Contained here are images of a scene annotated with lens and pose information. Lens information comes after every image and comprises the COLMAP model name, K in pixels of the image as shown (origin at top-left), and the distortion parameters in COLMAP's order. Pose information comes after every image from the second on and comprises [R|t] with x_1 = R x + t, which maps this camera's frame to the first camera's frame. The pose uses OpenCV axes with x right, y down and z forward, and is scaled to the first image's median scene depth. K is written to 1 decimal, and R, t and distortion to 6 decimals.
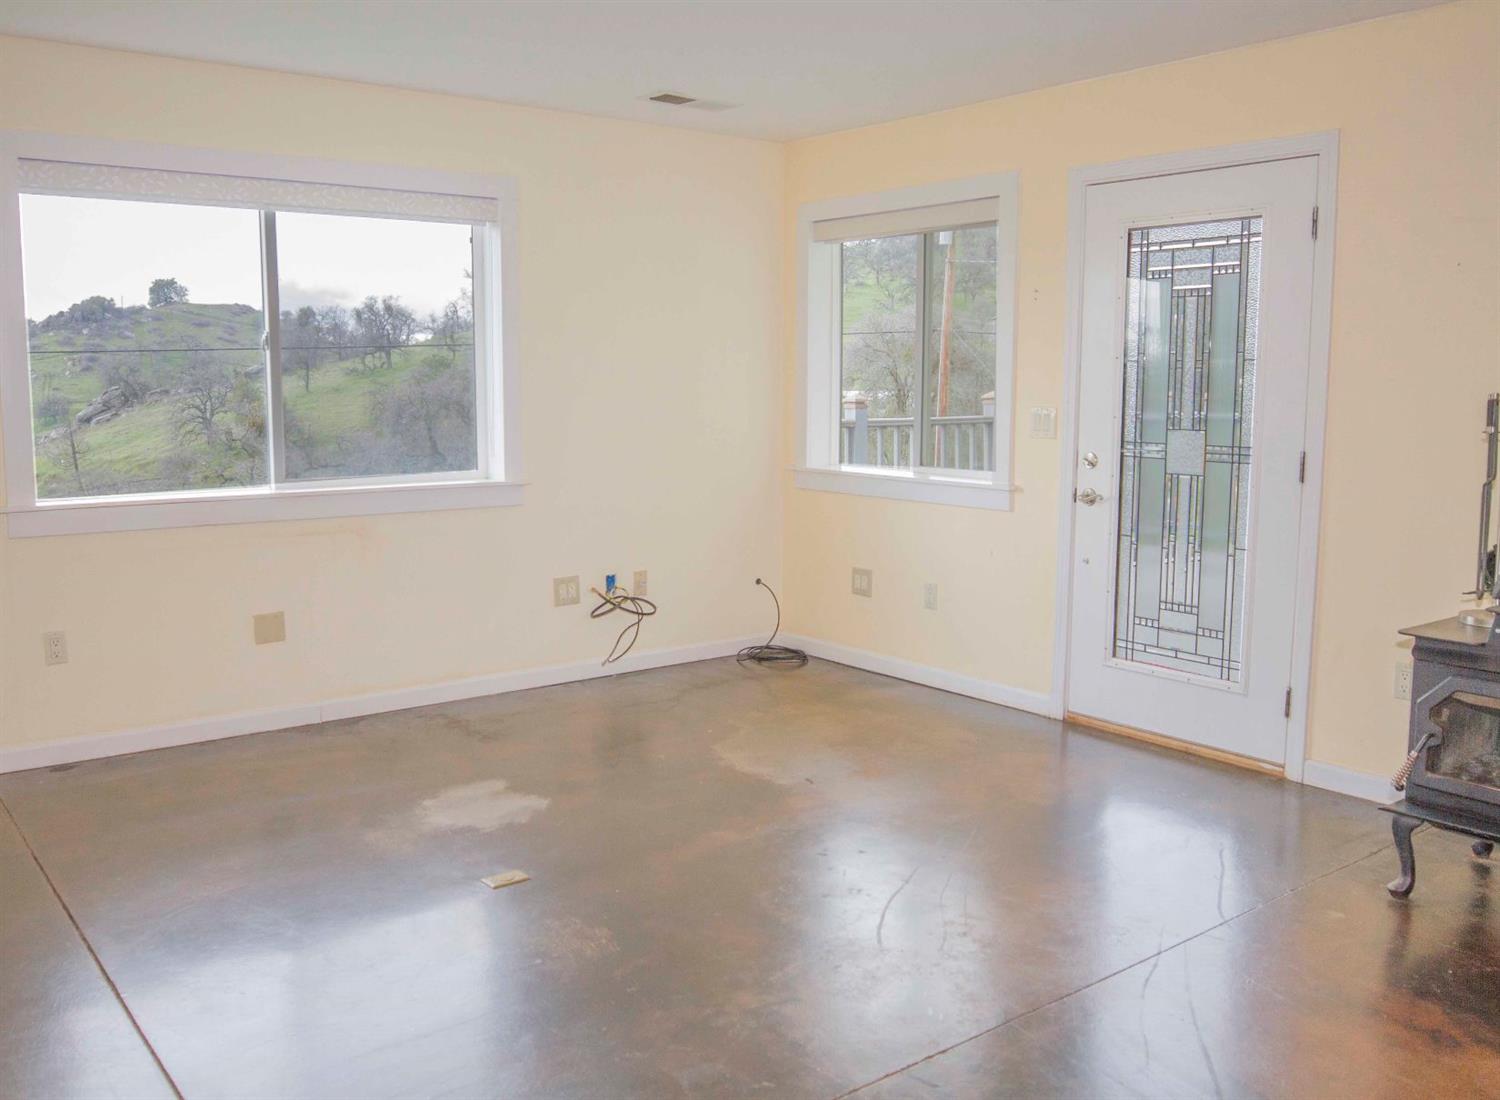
lens RADIAL K [[1297.9, 0, 748.4], [0, 1297.9, 538.0], [0, 0, 1]] dist [-0.063321, 0.006601]
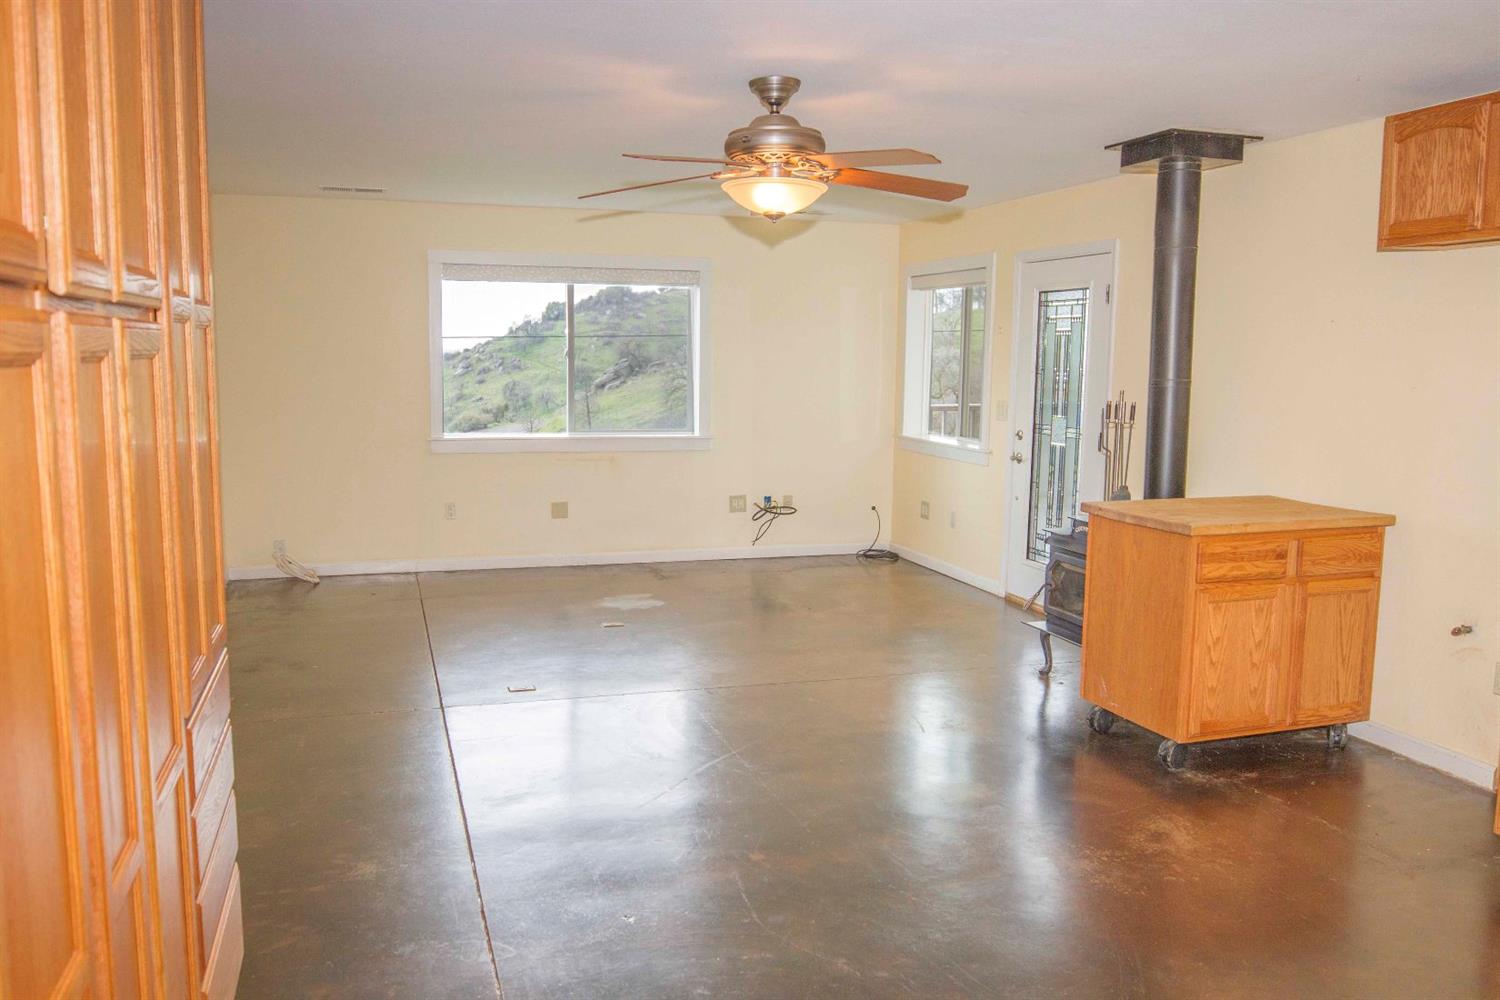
lens RADIAL K [[1171.2, 0, 751.2], [0, 1171.2, 504.4], [0, 0, 1]] dist [-0.006364, -0.000437]
pose [[0.937539, 0.055105, -0.343489, 0.382403], [-0.054284, 0.998453, 0.012015, 0.022057], [0.343620, 0.007381, 0.939080, -0.400494]]
